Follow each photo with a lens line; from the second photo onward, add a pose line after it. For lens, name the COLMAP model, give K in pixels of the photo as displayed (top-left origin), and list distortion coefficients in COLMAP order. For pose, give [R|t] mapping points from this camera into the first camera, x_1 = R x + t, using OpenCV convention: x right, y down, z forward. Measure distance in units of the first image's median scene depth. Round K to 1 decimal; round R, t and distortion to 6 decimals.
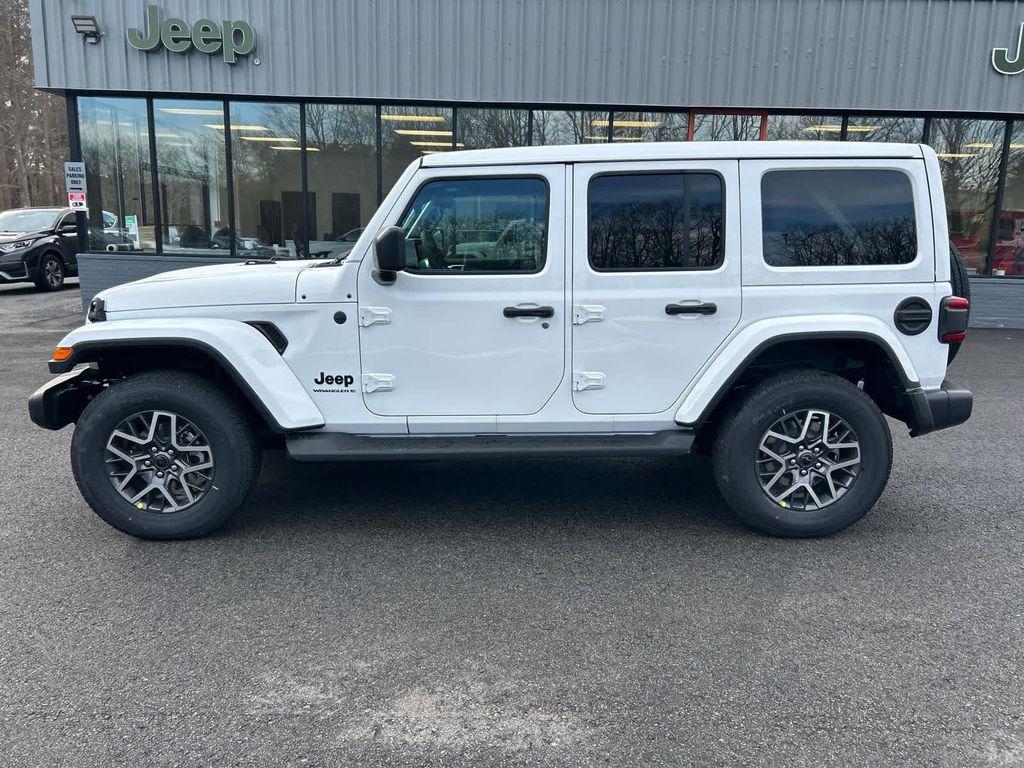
lens RADIAL K [[775.8, 0, 521.0], [0, 775.8, 380.2], [0, 0, 1]] dist [0.058785, -0.060073]
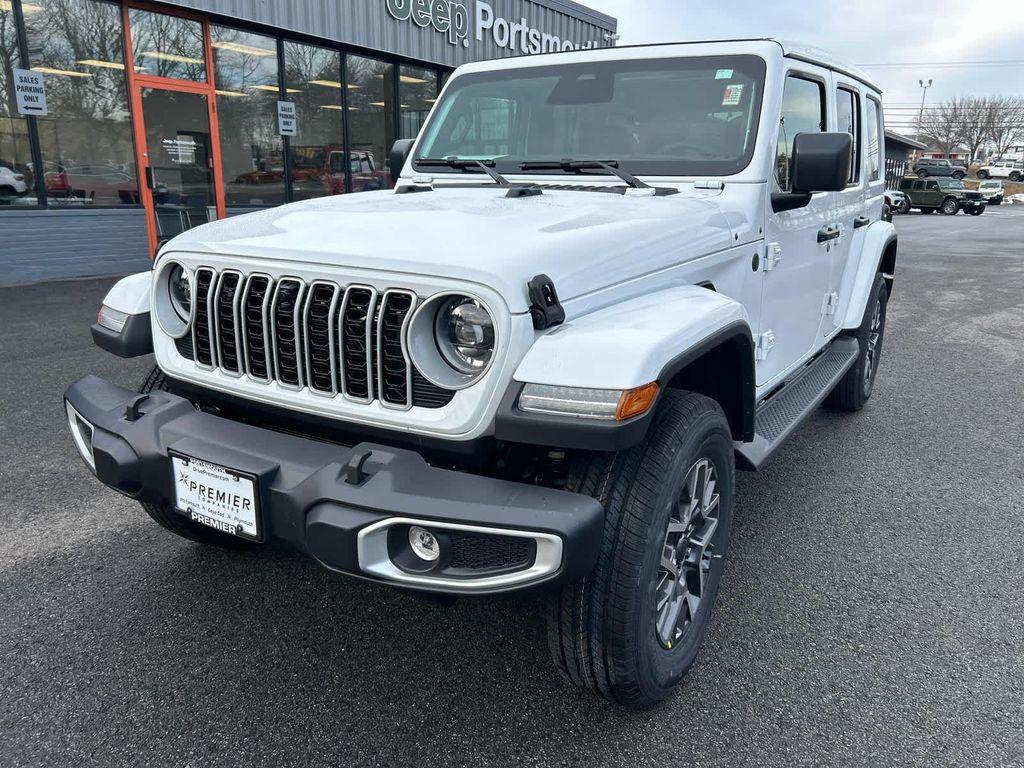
lens RADIAL K [[767.8, 0, 516.4], [0, 767.8, 386.3], [0, 0, 1]] dist [0.064346, -0.057995]
pose [[0.534888, -0.228433, 0.813458, -0.945481], [0.157048, 0.972862, 0.169930, -0.123648], [-0.830200, 0.036858, 0.556247, 0.785694]]
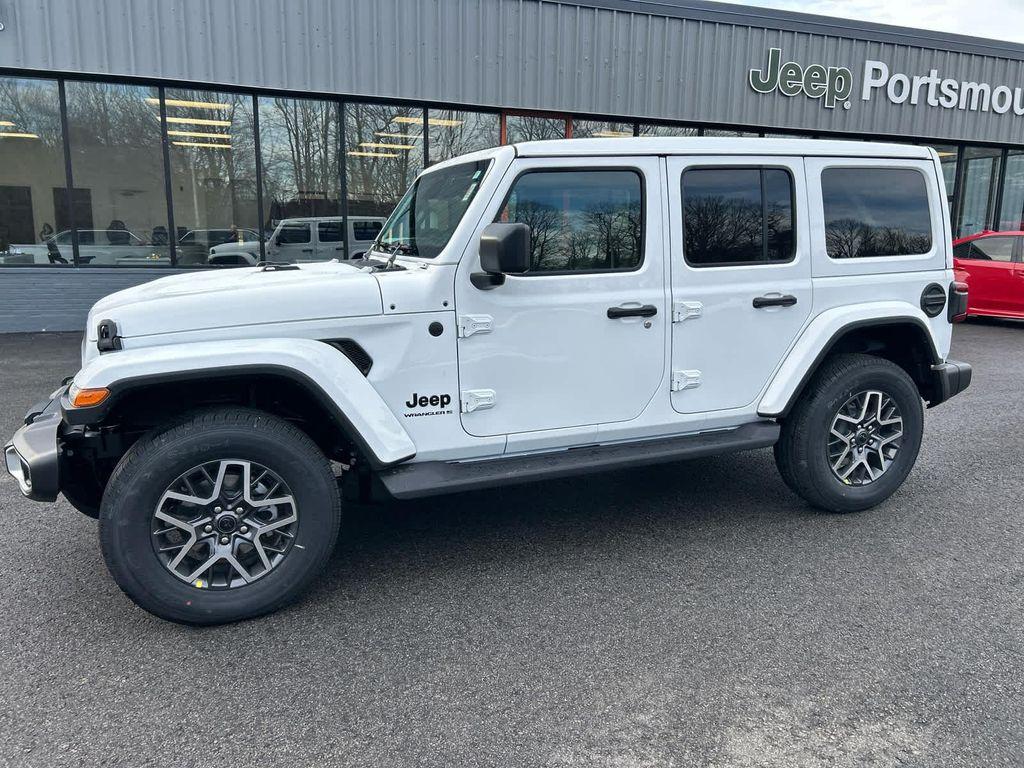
lens RADIAL K [[775.8, 0, 521.0], [0, 775.8, 380.2], [0, 0, 1]] dist [0.058785, -0.060073]
pose [[0.932970, -0.076338, 0.351766, -0.448349], [0.076855, 0.996964, 0.012515, -0.026716], [-0.351654, 0.015359, 0.936004, 0.159036]]
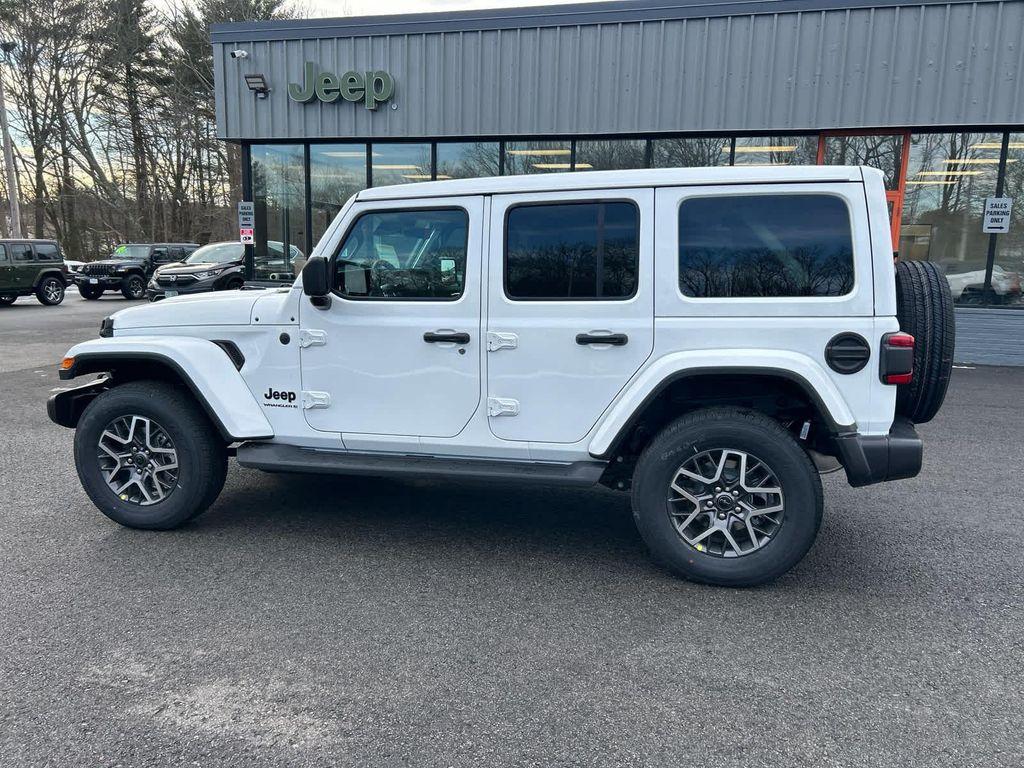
lens RADIAL K [[775.5, 0, 512.0], [0, 775.5, 384.0], [0, 0, 1]] dist [0.065802, -0.068443]
pose [[0.965905, 0.039896, -0.255804, 0.355827], [-0.048270, 0.998482, -0.026536, -0.003221], [0.254357, 0.037978, 0.966364, 0.024444]]
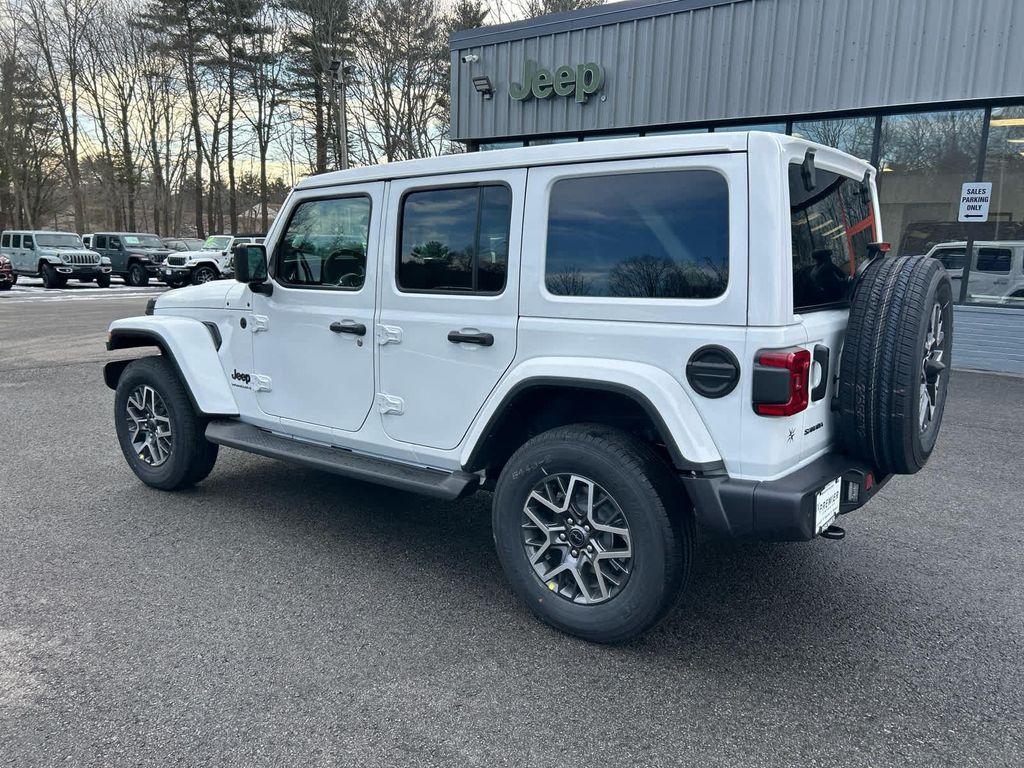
lens RADIAL K [[775.5, 0, 512.0], [0, 775.5, 384.0], [0, 0, 1]] dist [0.065802, -0.068443]
pose [[0.790027, 0.108737, -0.603352, 0.779961], [-0.126893, 0.991836, 0.012597, -0.055589], [0.599796, 0.066609, 0.797376, 0.322113]]
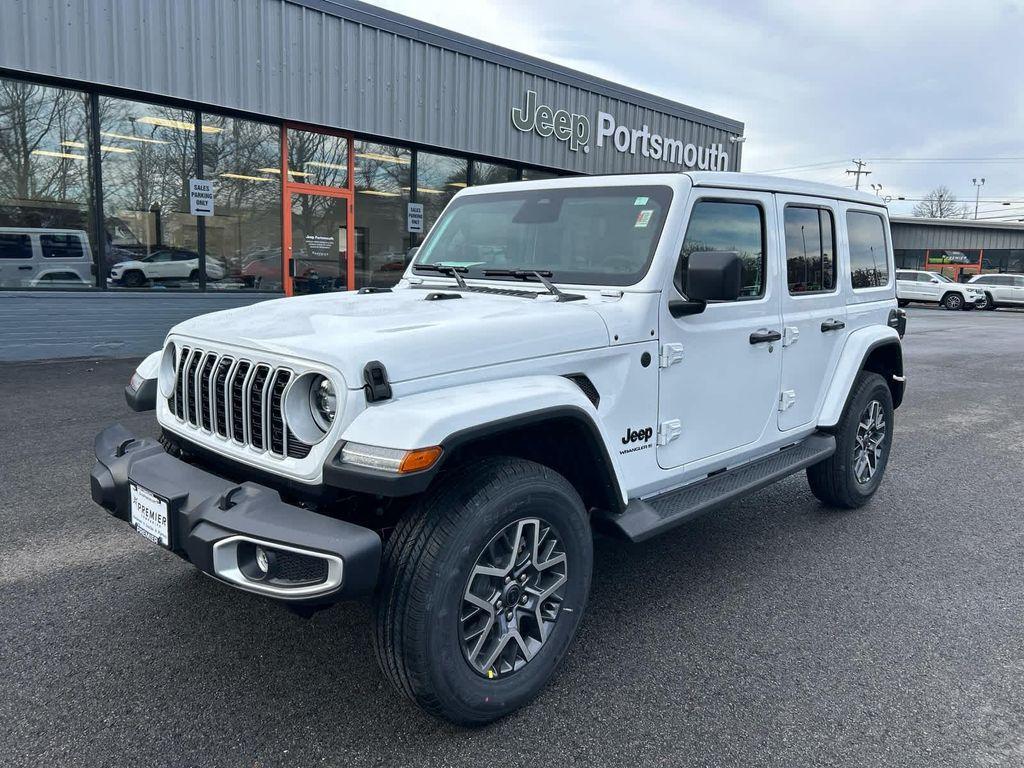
lens RADIAL K [[767.8, 0, 516.4], [0, 767.8, 386.3], [0, 0, 1]] dist [0.064346, -0.057995]
pose [[0.693865, -0.108112, 0.711944, -0.905119], [0.118683, 0.992315, 0.035019, -0.096248], [-0.710258, 0.060197, 0.701363, 0.522601]]
